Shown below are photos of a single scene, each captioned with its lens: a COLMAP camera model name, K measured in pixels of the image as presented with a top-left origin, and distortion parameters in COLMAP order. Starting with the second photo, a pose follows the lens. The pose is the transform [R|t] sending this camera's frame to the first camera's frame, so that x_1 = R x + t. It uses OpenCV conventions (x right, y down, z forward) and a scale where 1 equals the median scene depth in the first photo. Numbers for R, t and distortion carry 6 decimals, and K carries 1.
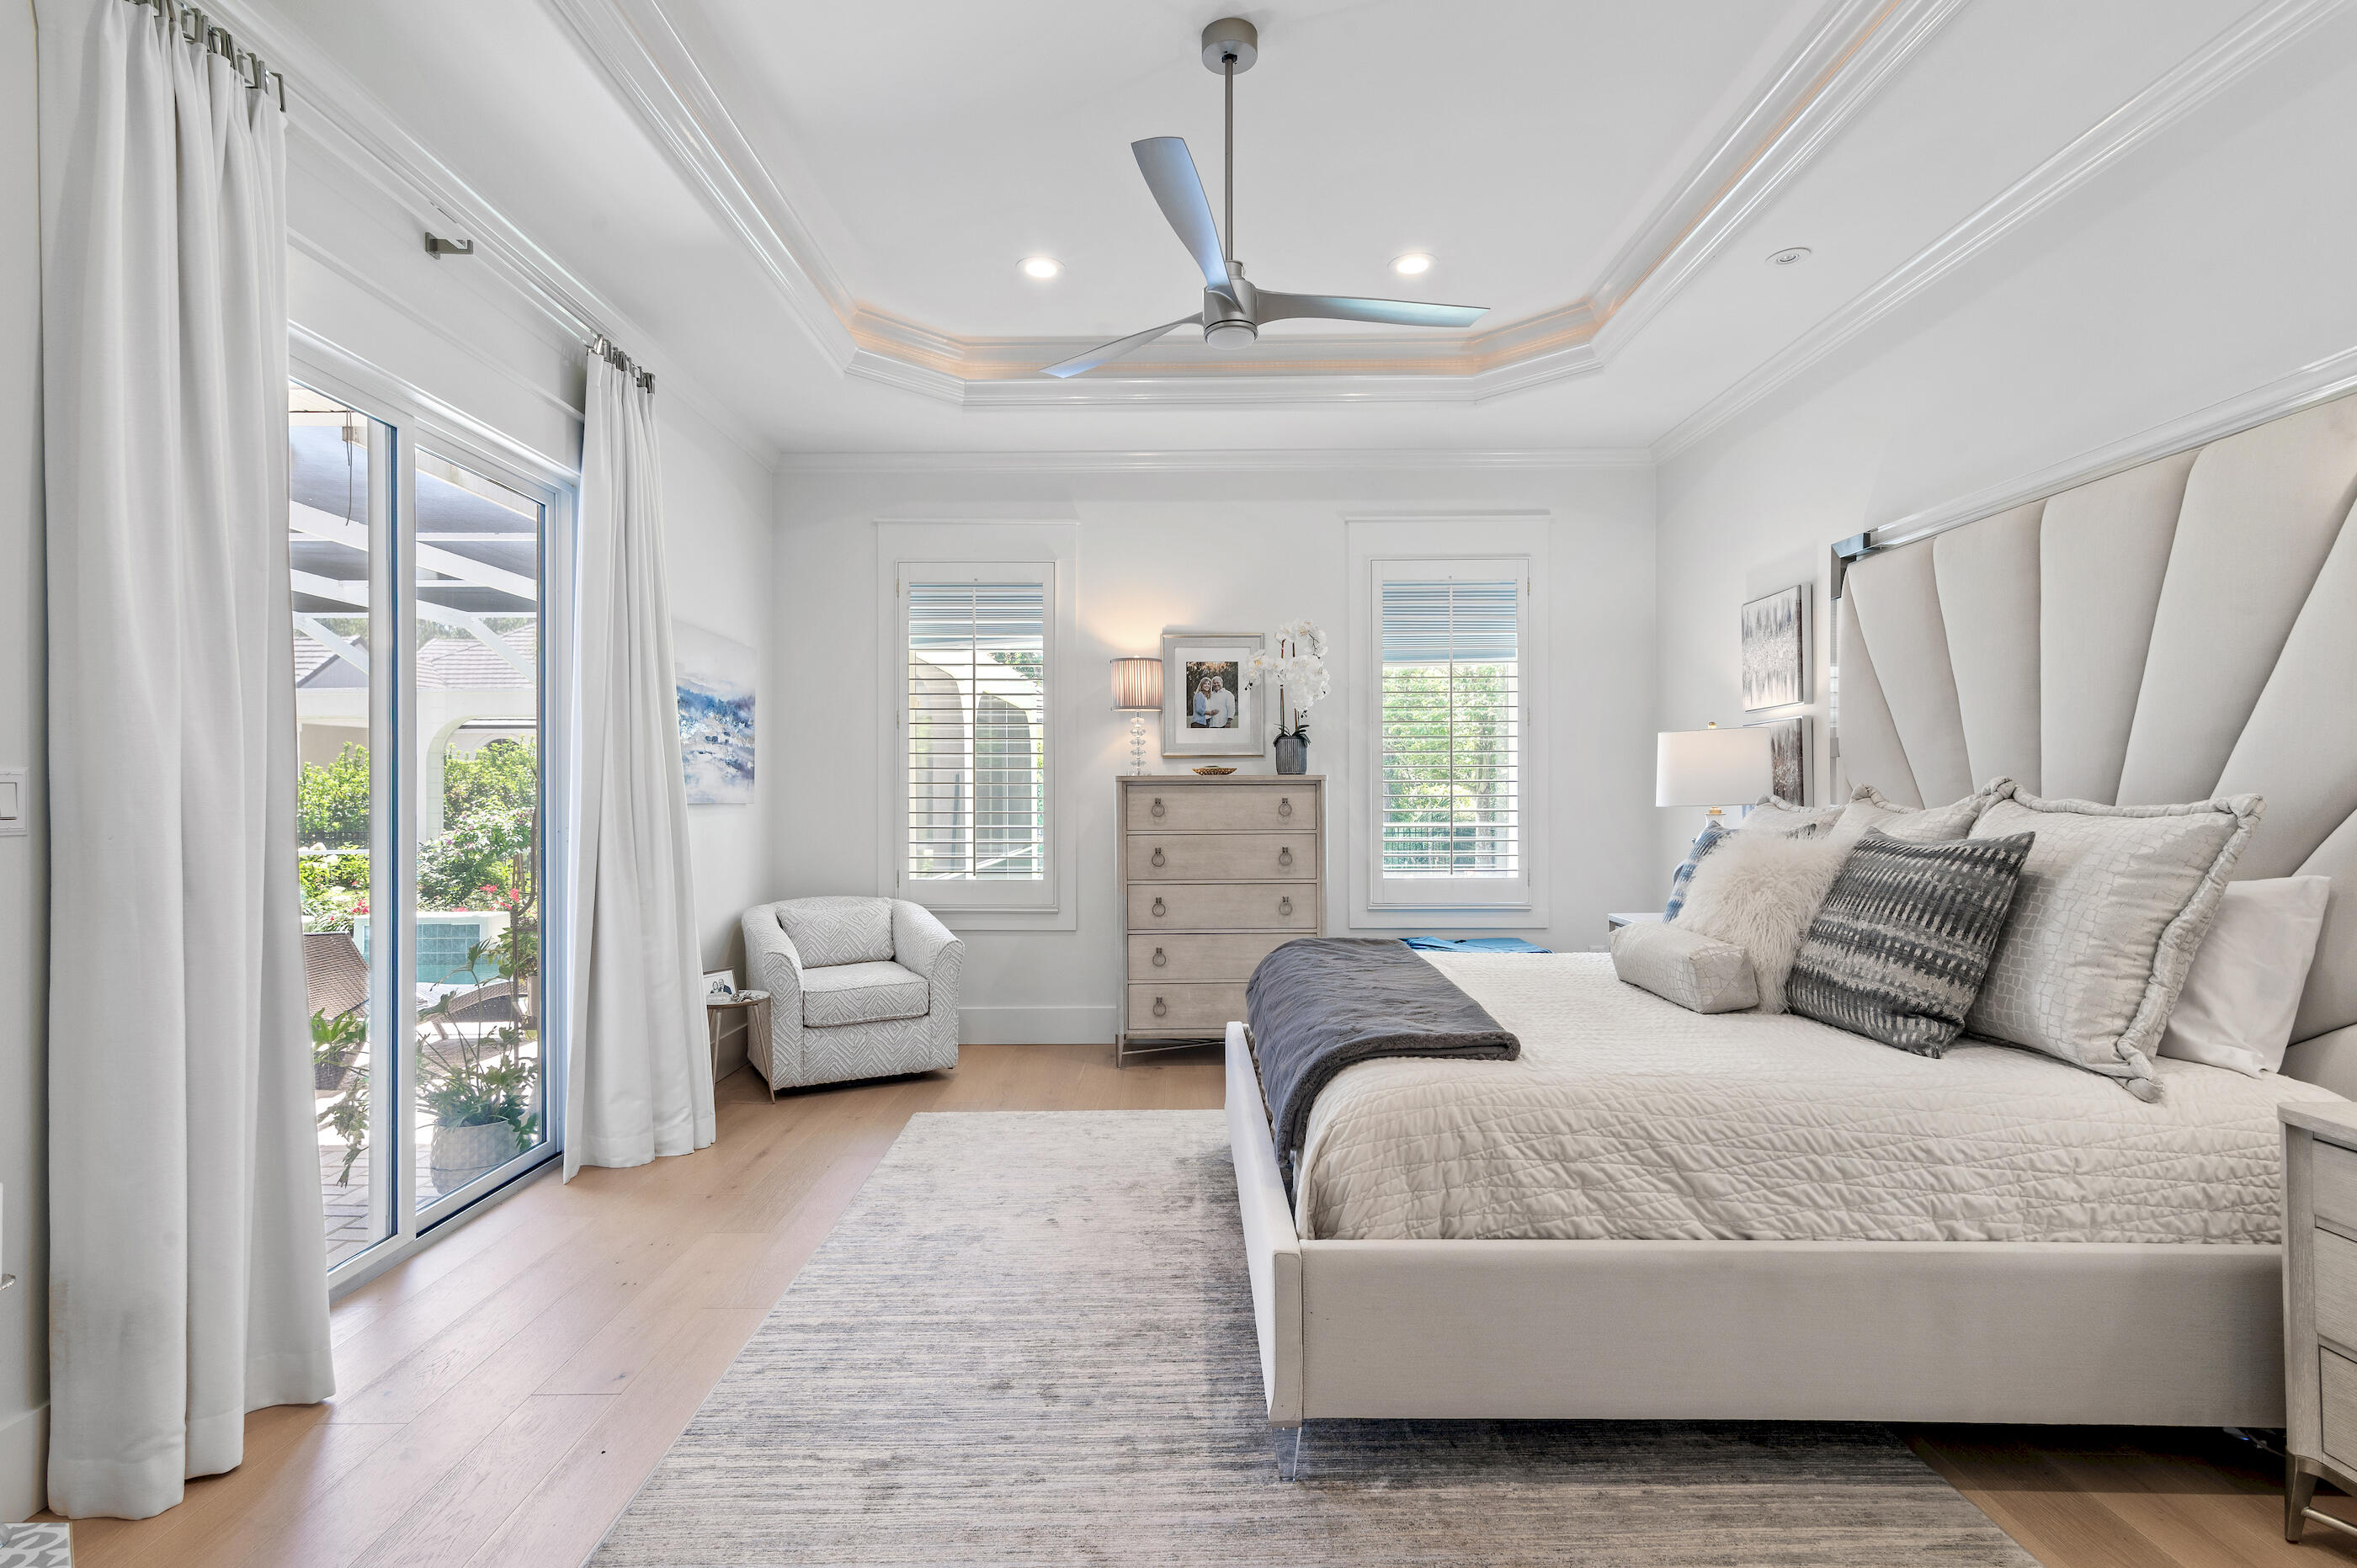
lens RADIAL K [[1135.2, 0, 1178.5], [0, 1135.2, 784.0], [0, 0, 1]] dist [0.001368, 0.000615]
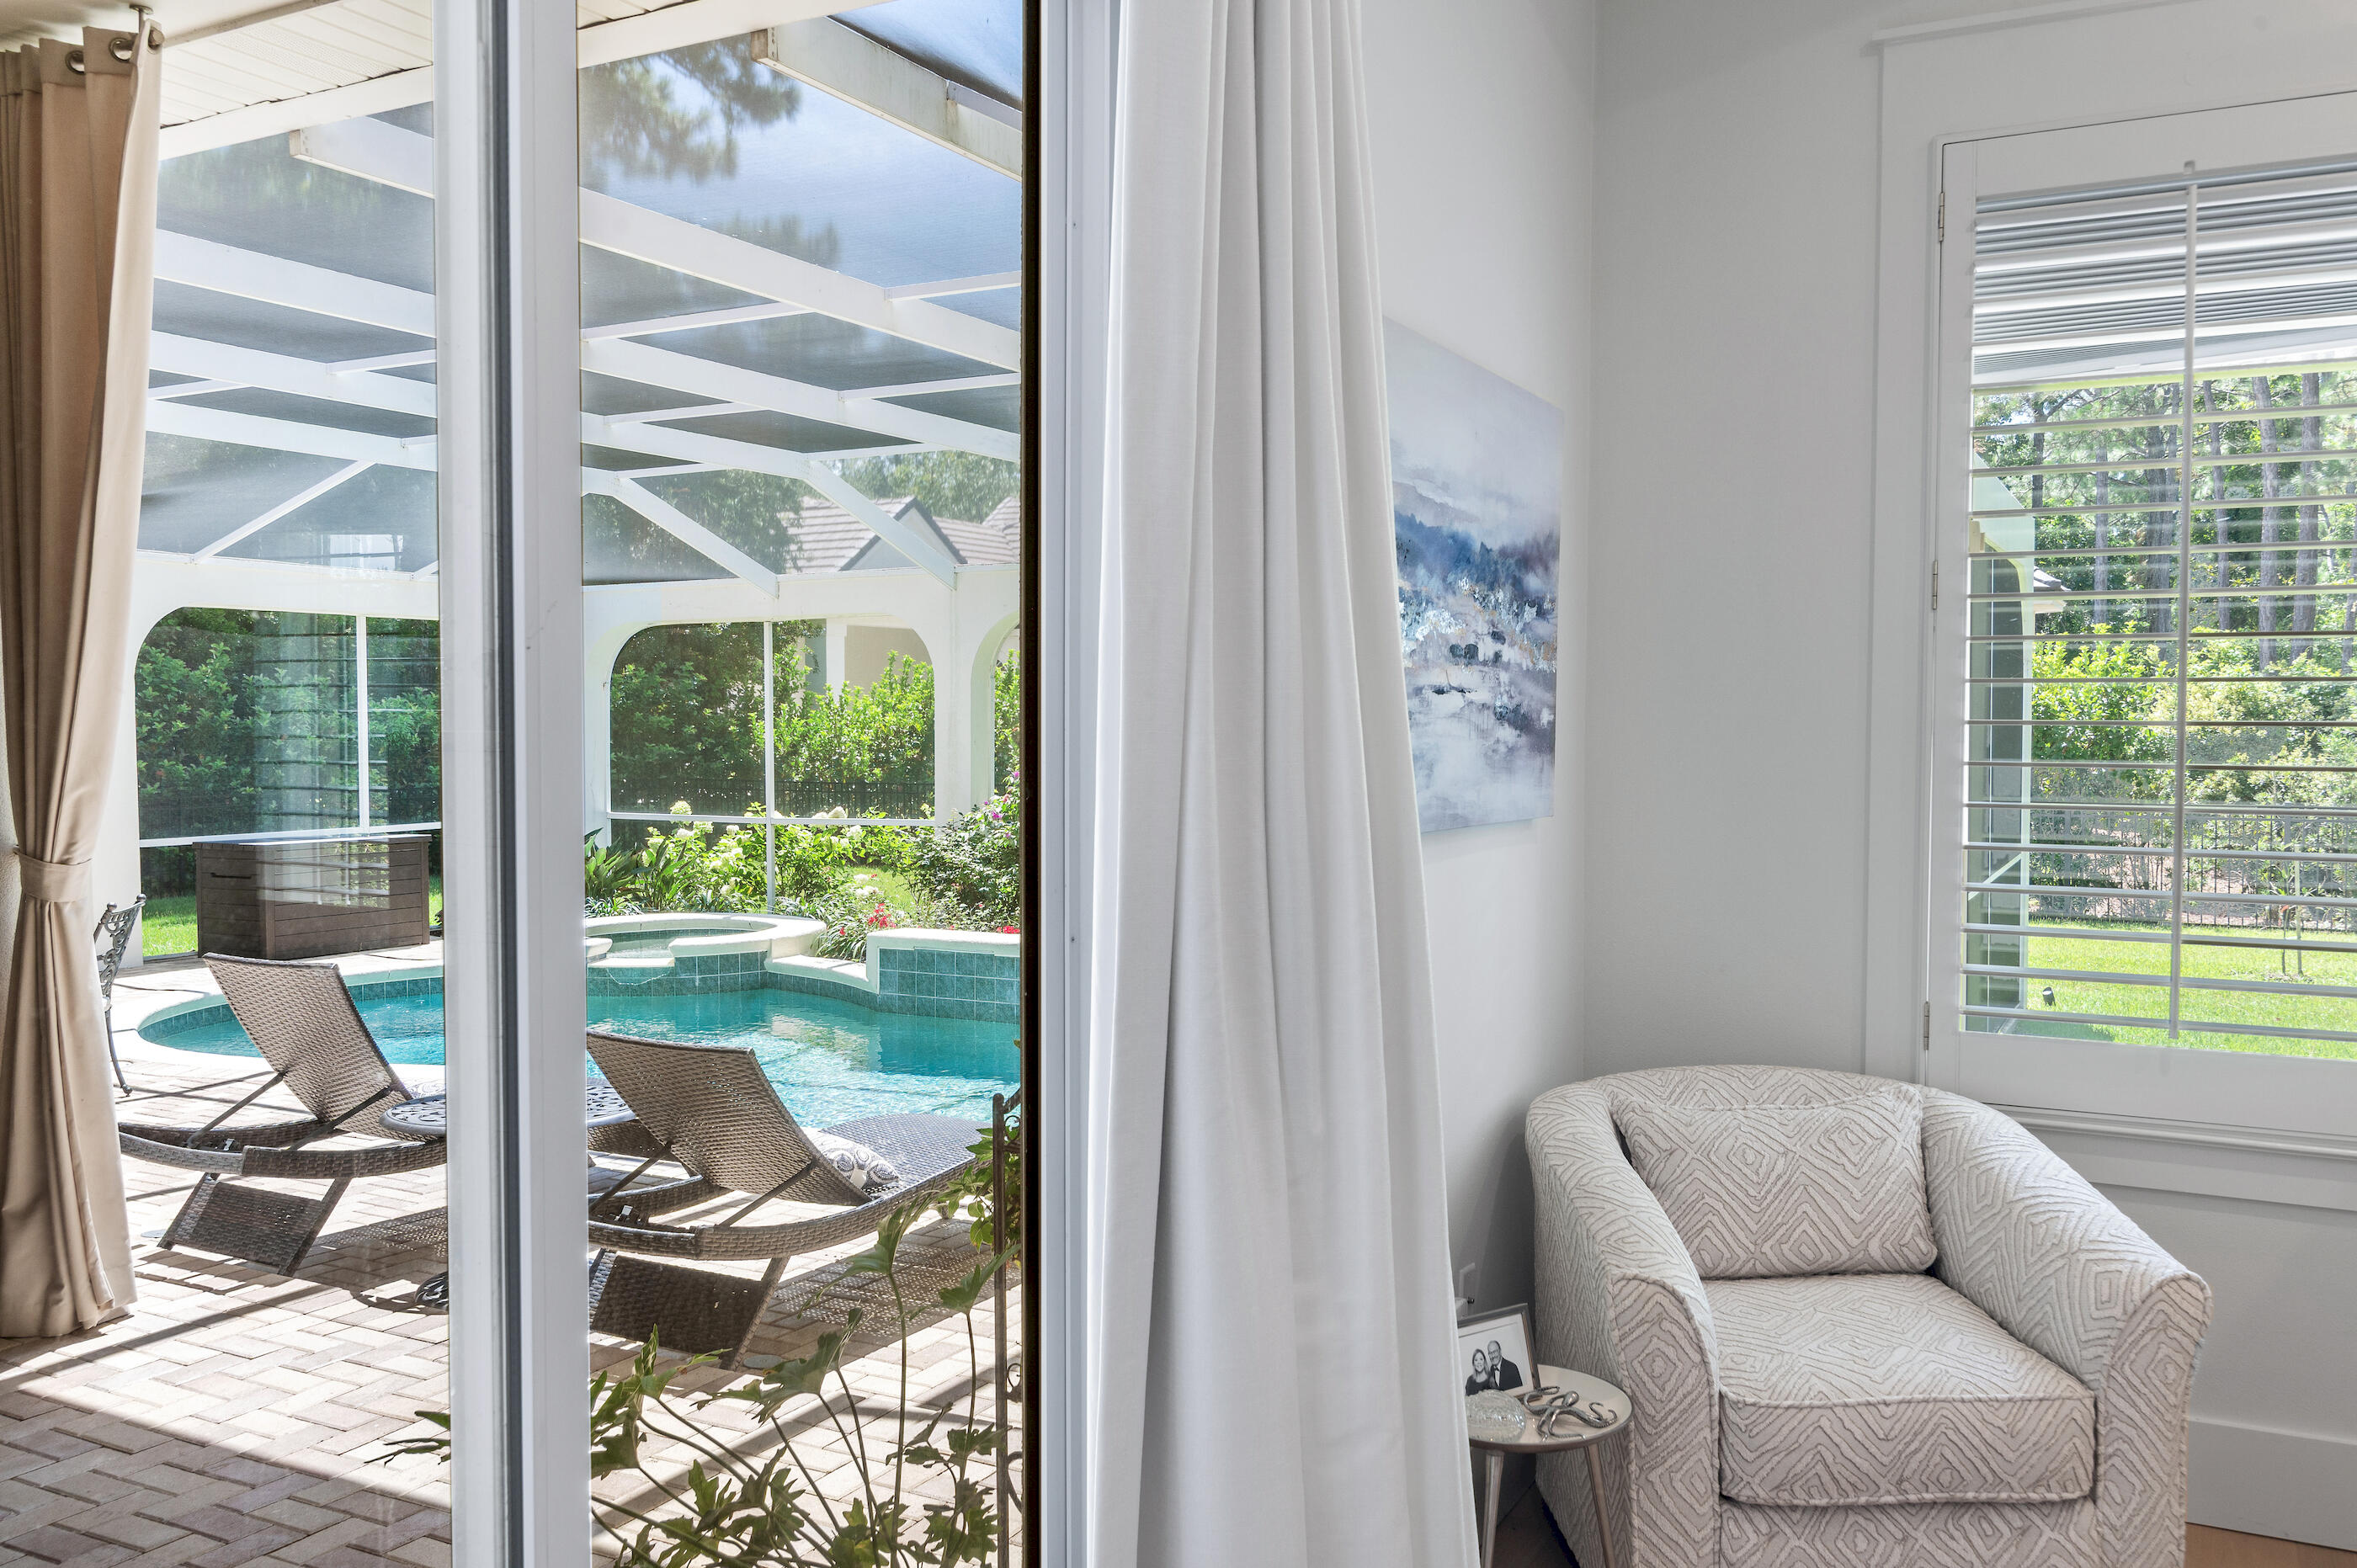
lens RADIAL K [[1911.8, 0, 1178.5], [0, 1911.8, 784.0], [0, 0, 1]] dist [0.002203, 0.001757]
pose [[0.880546, 0.020793, -0.473504, -0.190623], [-0.002178, 0.999204, 0.039828, -0.020439], [0.473955, -0.034039, 0.879891, 0.394438]]
